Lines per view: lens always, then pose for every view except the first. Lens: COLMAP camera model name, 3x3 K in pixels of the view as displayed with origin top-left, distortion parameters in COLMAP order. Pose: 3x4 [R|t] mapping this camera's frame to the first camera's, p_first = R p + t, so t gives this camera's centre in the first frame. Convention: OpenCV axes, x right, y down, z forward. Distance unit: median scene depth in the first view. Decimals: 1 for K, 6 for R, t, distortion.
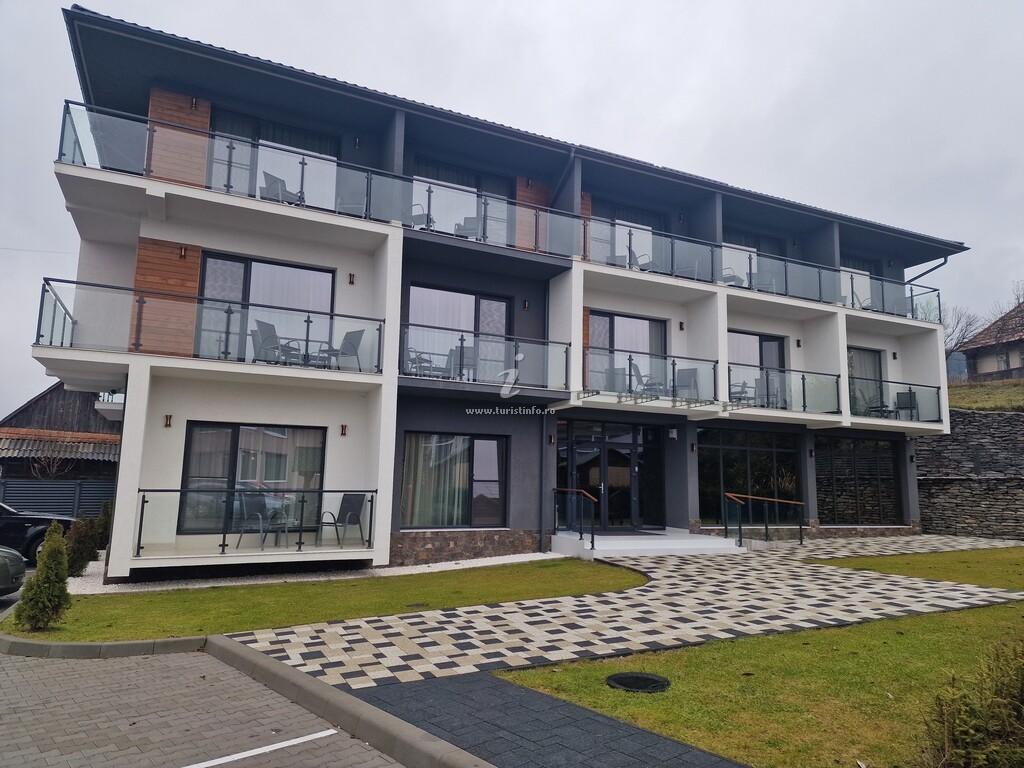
lens RADIAL K [[680.2, 0, 513.0], [0, 680.2, 390.2], [0, 0, 1]] dist [0.083695, -0.072126]
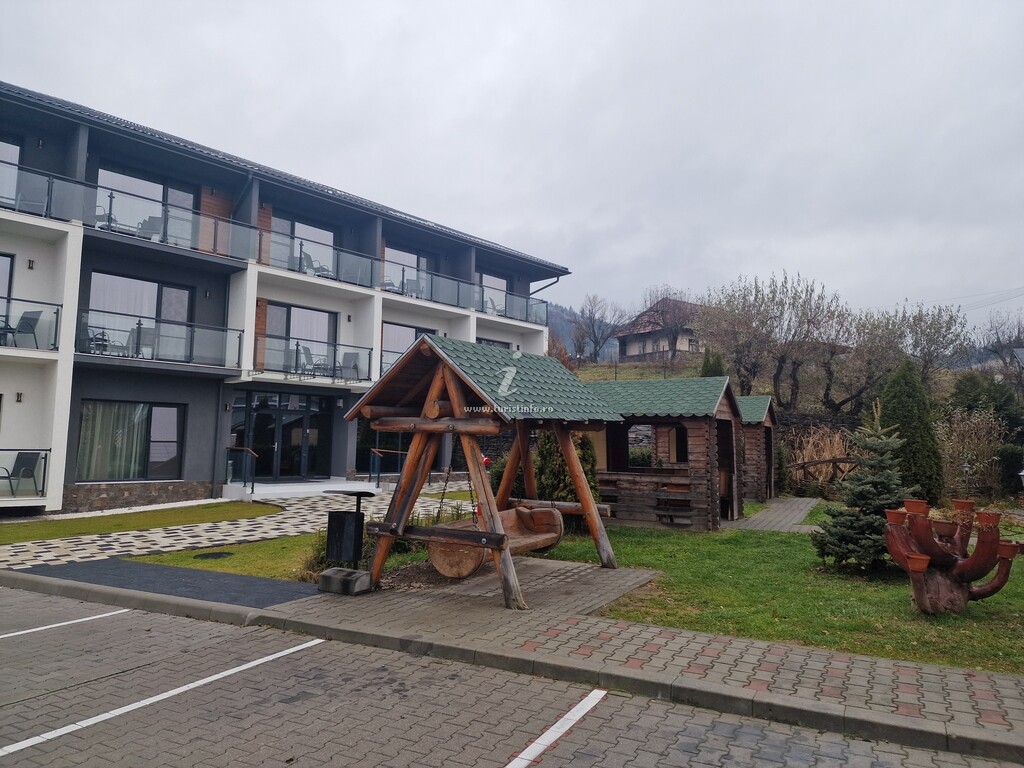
lens RADIAL K [[680.2, 0, 516.6], [0, 680.2, 379.7], [0, 0, 1]] dist [0.083695, -0.072126]
pose [[0.933694, 0.031433, 0.356689, 0.102678], [-0.046911, 0.998292, 0.034824, -0.045995], [-0.354986, -0.049248, 0.933574, -0.347403]]
